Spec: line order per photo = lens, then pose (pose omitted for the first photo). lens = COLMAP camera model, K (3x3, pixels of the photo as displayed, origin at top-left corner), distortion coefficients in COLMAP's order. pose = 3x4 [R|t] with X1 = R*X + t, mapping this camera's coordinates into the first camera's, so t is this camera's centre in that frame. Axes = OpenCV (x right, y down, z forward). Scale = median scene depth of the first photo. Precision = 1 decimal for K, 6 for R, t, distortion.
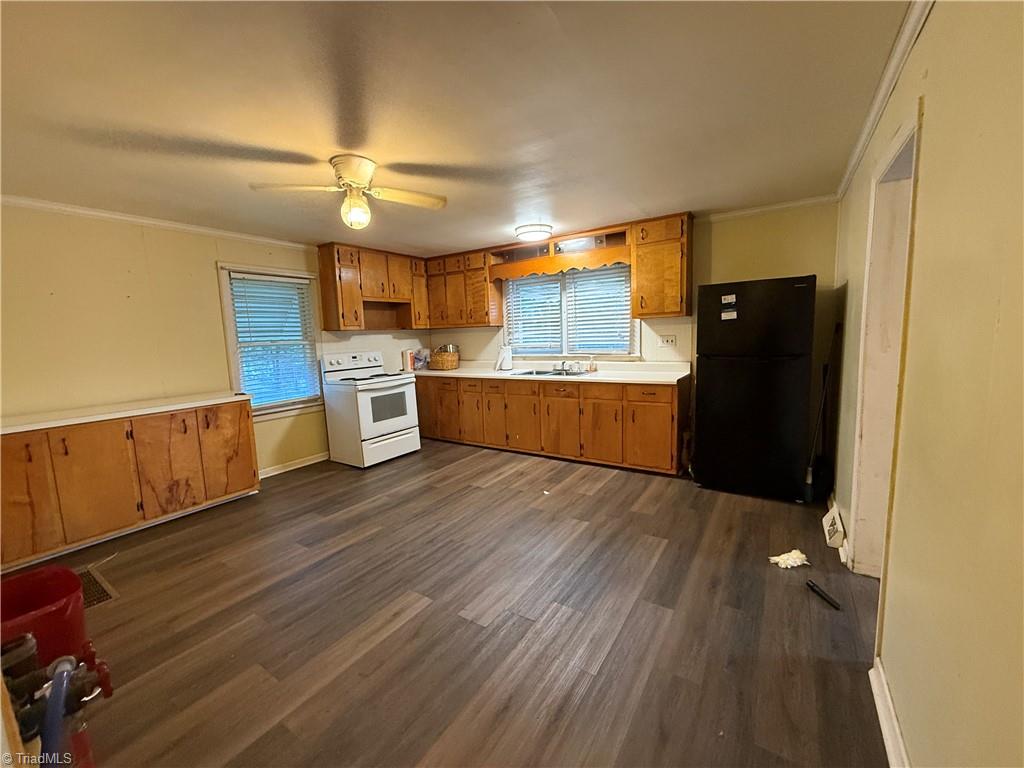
lens RADIAL K [[411.0, 0, 512.0], [0, 411.0, 384.0], [0, 0, 1]] dist [0.000442, -0.000073]
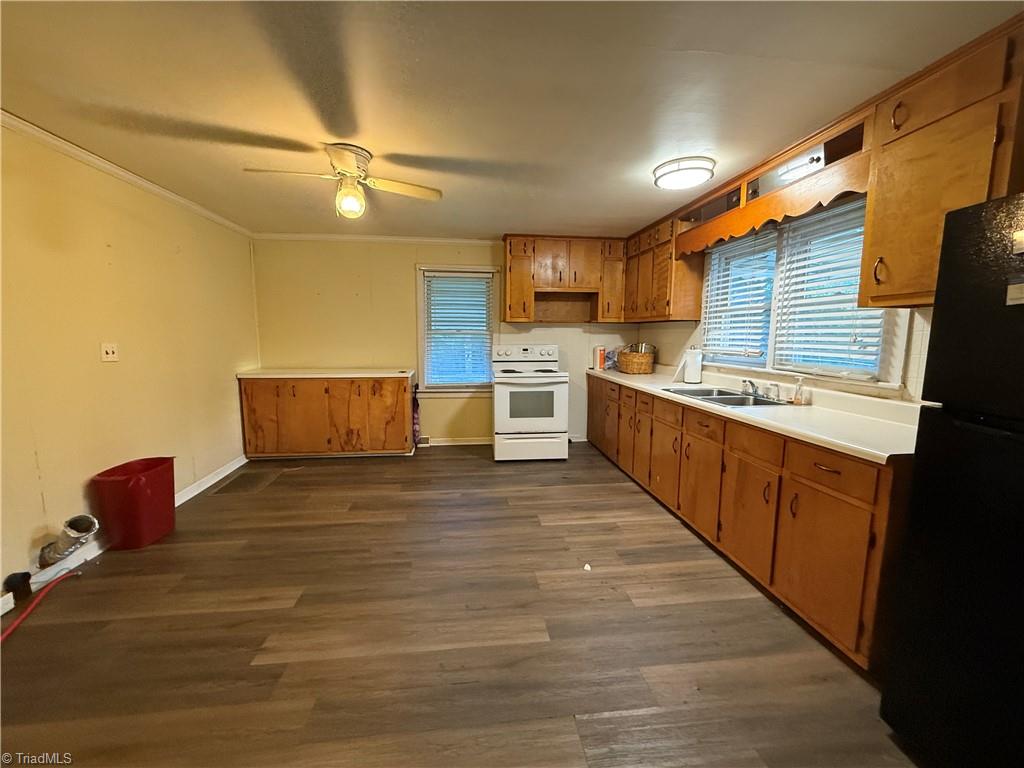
lens RADIAL K [[411.0, 0, 512.0], [0, 411.0, 384.0], [0, 0, 1]] dist [0.000442, -0.000073]
pose [[0.643608, 0.131669, -0.753945, 0.390514], [-0.122435, 0.990117, 0.068397, -0.052399], [0.755499, 0.048289, 0.653368, 0.374656]]
